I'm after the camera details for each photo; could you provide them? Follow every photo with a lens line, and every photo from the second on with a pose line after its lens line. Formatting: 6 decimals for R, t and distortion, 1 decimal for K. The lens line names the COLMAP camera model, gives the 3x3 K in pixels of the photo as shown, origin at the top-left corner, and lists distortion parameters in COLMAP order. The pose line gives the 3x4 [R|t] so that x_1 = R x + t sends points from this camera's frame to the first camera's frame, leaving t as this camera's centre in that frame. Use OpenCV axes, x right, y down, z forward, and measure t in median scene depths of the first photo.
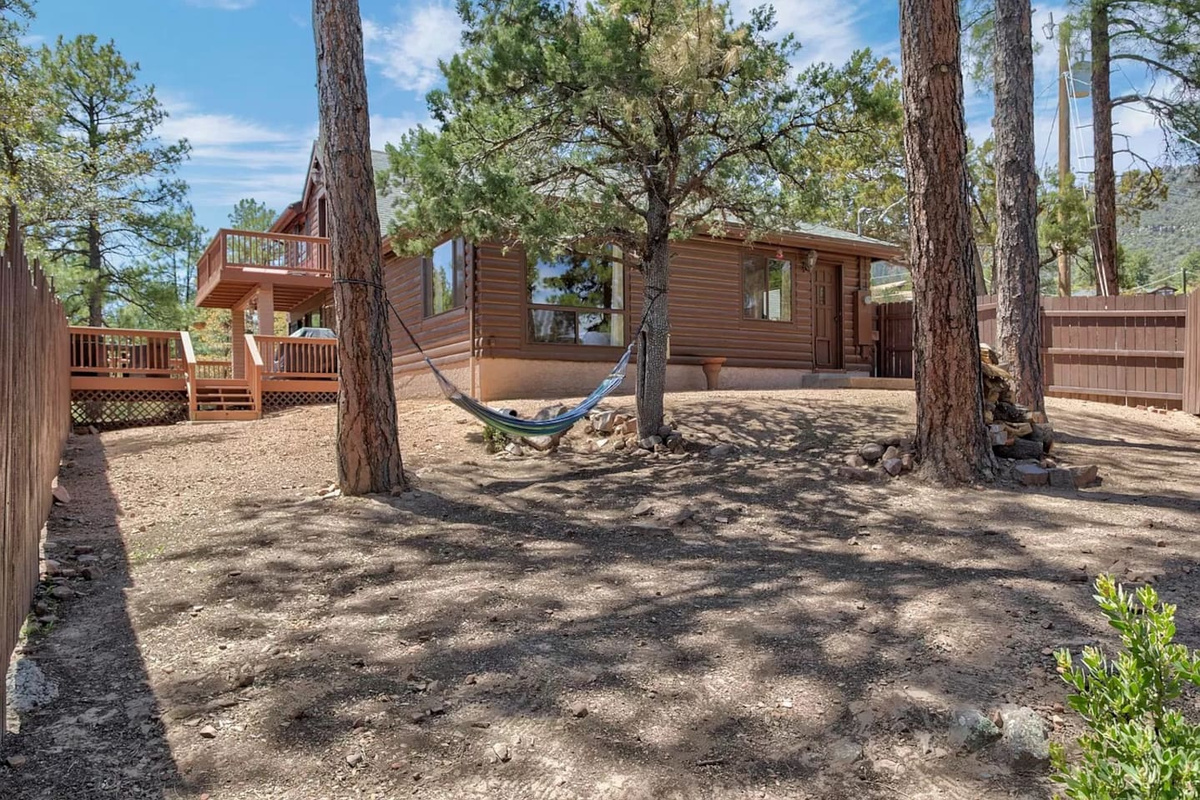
lens RADIAL K [[878.6, 0, 621.0], [0, 878.6, 374.0], [0, 0, 1]] dist [0.002226, 0.000899]
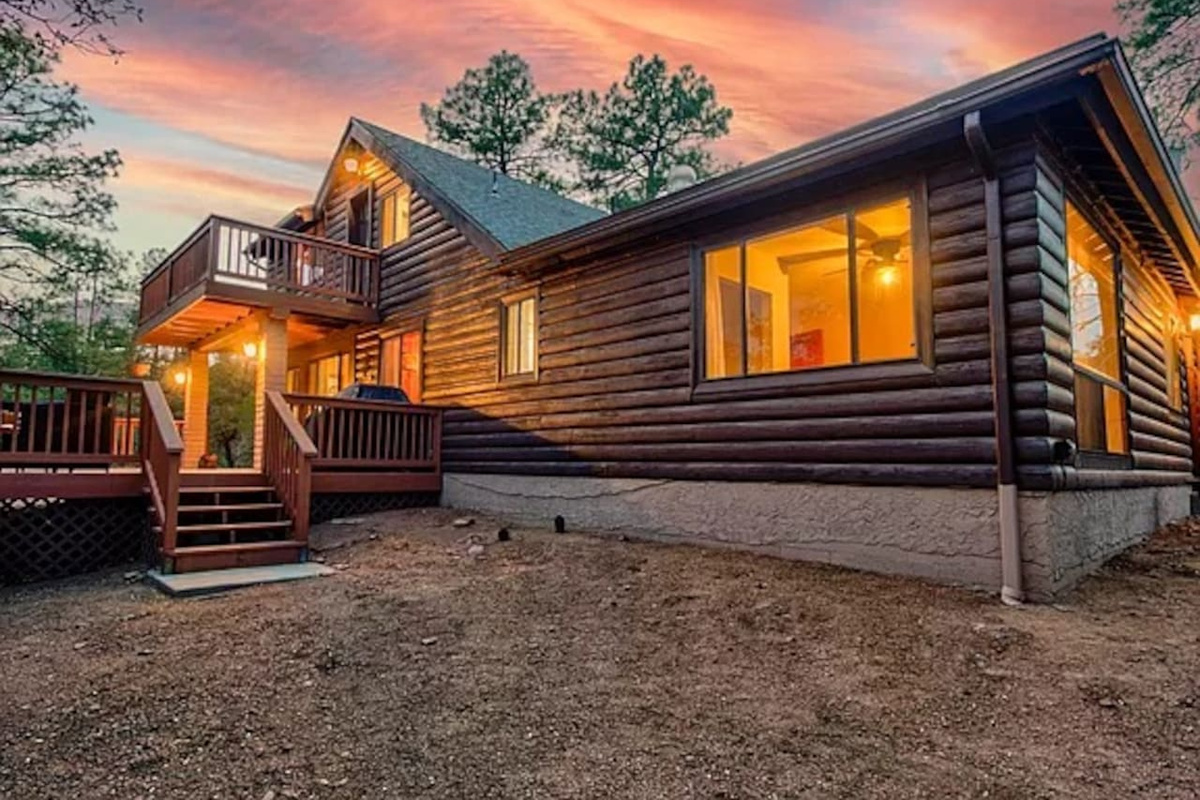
lens RADIAL K [[673.2, 0, 599.7], [0, 673.2, 373.2], [0, 0, 1]] dist [0.011133, 0.002087]
pose [[0.977743, 0.046475, 0.204596, -0.165738], [-0.030059, 0.996127, -0.082630, -0.014432], [-0.207644, 0.074641, 0.975353, 0.288294]]
